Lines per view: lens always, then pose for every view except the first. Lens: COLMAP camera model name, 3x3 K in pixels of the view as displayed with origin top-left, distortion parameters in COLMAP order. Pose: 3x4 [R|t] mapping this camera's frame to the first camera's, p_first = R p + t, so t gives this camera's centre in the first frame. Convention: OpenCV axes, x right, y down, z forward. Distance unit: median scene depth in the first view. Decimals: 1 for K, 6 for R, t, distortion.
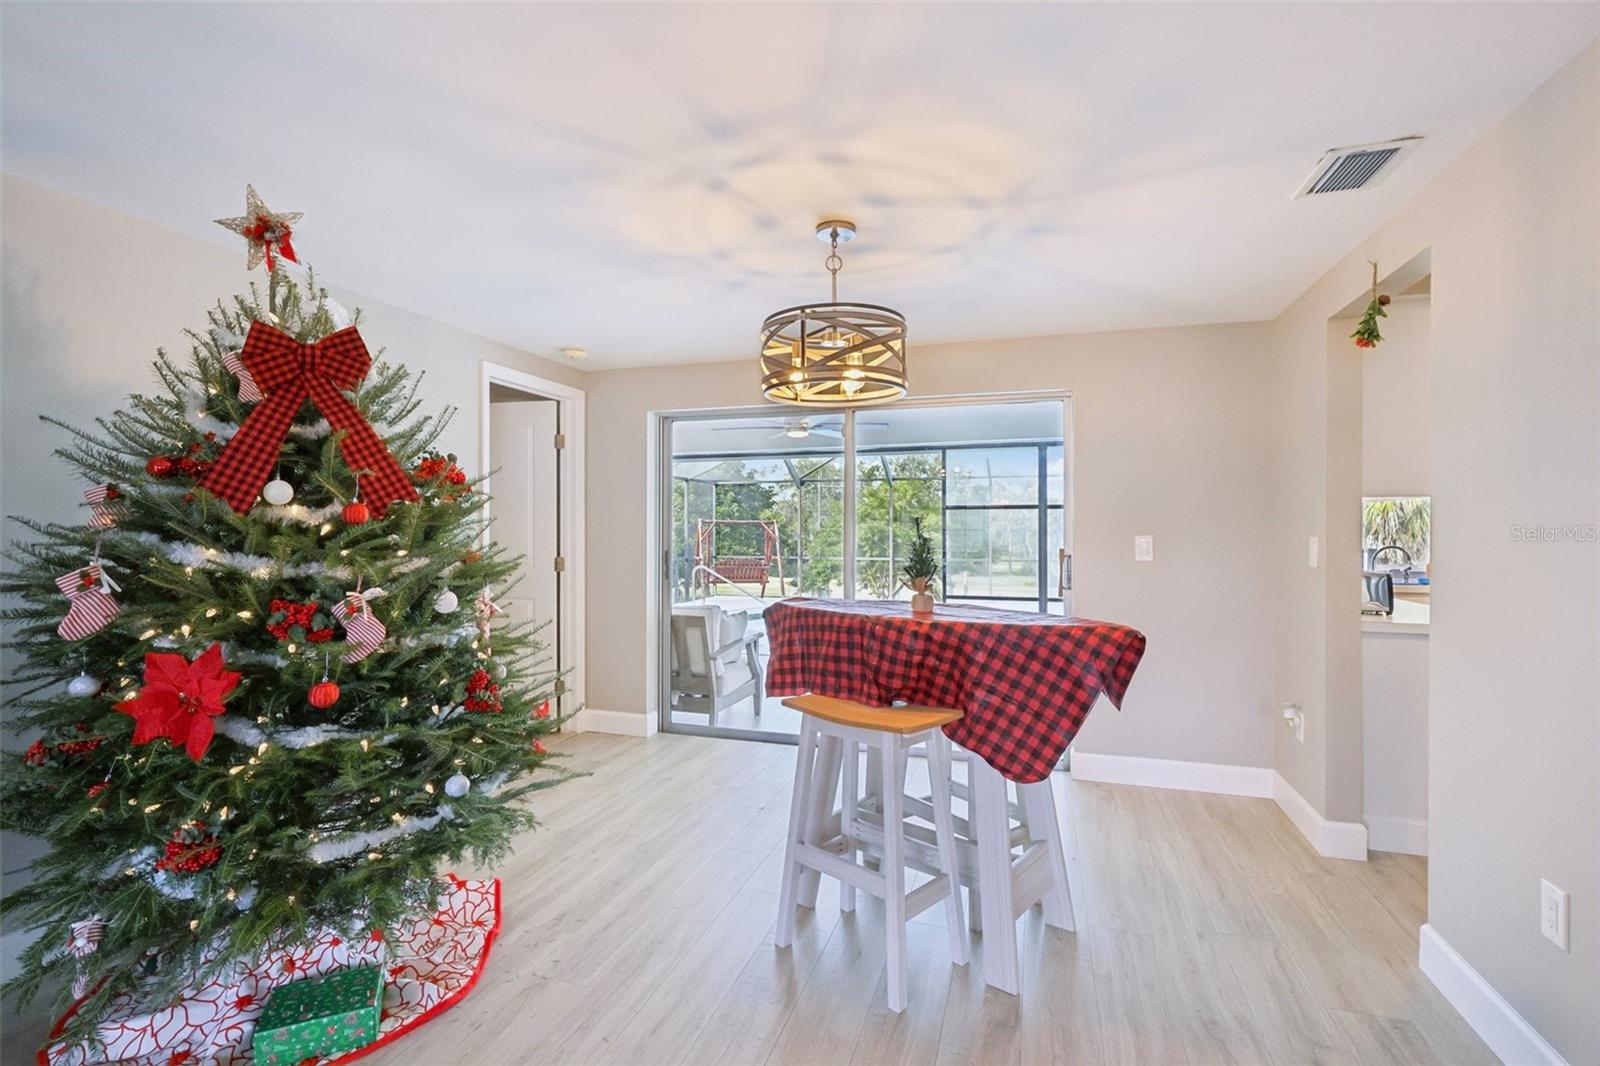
lens RADIAL K [[749.4, 0, 787.4], [0, 749.4, 530.3], [0, 0, 1]] dist [-0.002851, 0.000414]
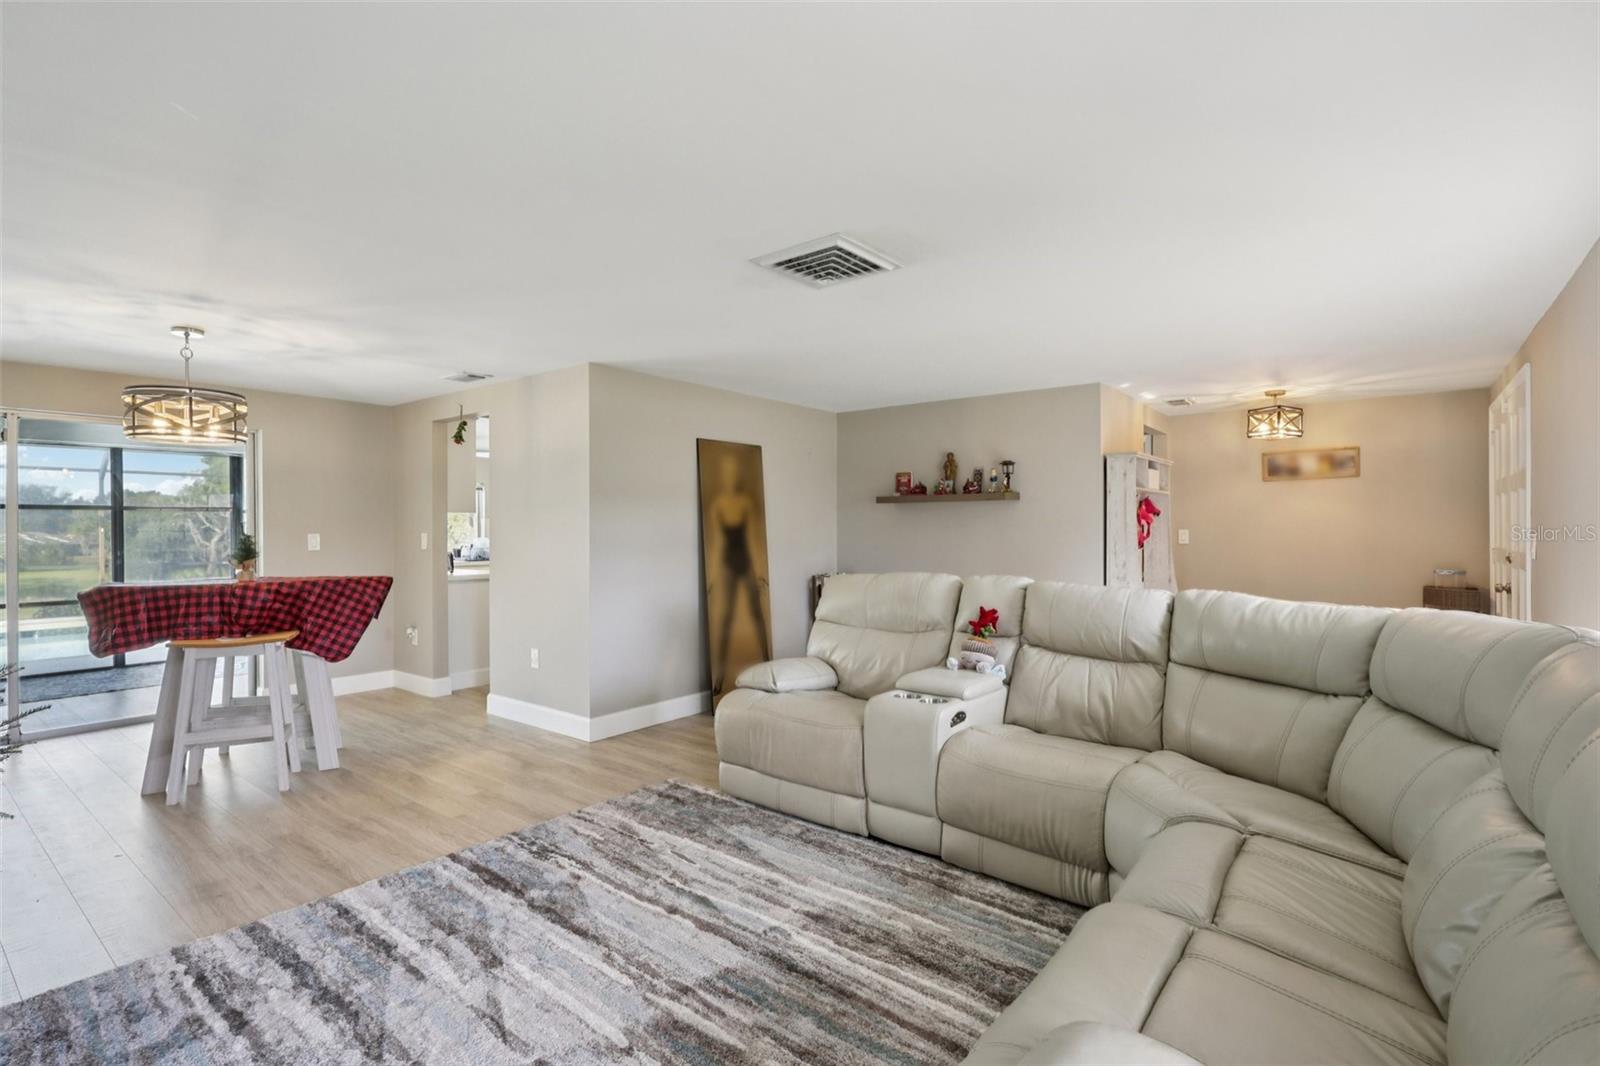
lens RADIAL K [[749.4, 0, 795.0], [0, 749.4, 536.3], [0, 0, 1]] dist [-0.002851, 0.000414]
pose [[0.350112, -0.012788, 0.936621, -1.049278], [0.003398, 0.999918, 0.012382, -0.003924], [-0.936702, -0.001152, 0.350127, -0.762768]]
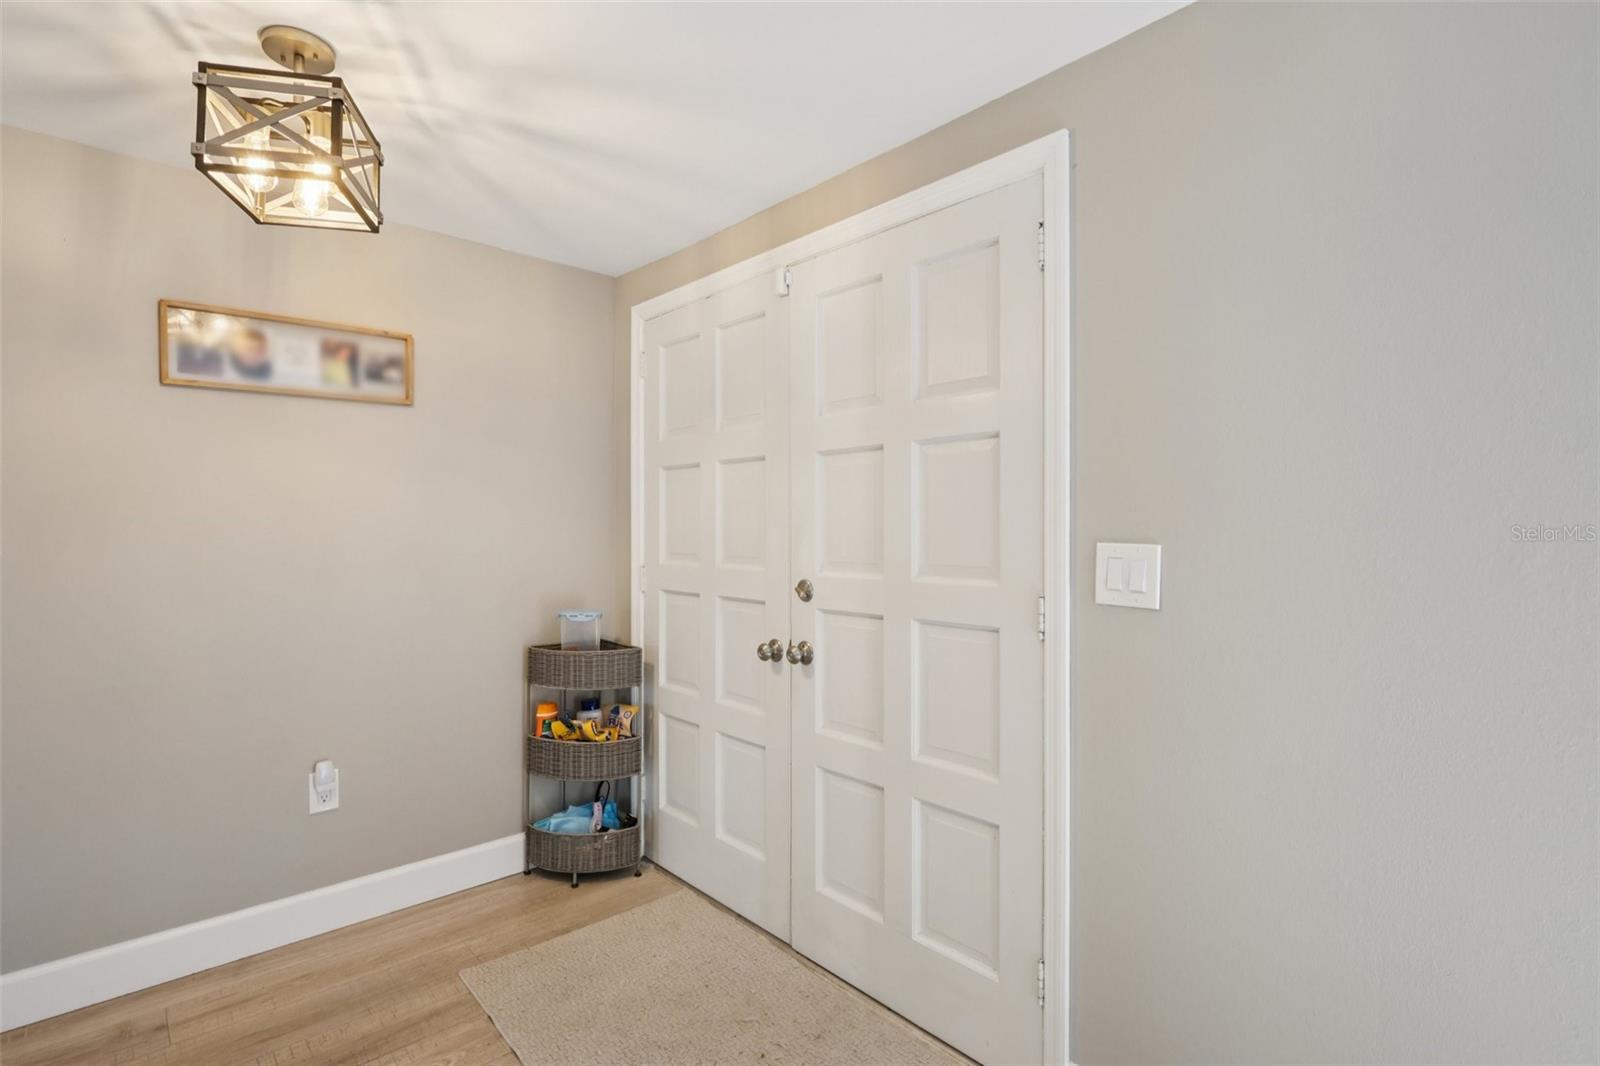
lens RADIAL K [[749.4, 0, 801.6], [0, 749.4, 530.8], [0, 0, 1]] dist [-0.002851, 0.000414]
pose [[-0.873060, -0.005127, 0.487586, 1.163343], [-0.004220, 0.999987, 0.002959, 0.005557], [-0.487595, 0.000526, -0.873070, -1.017838]]
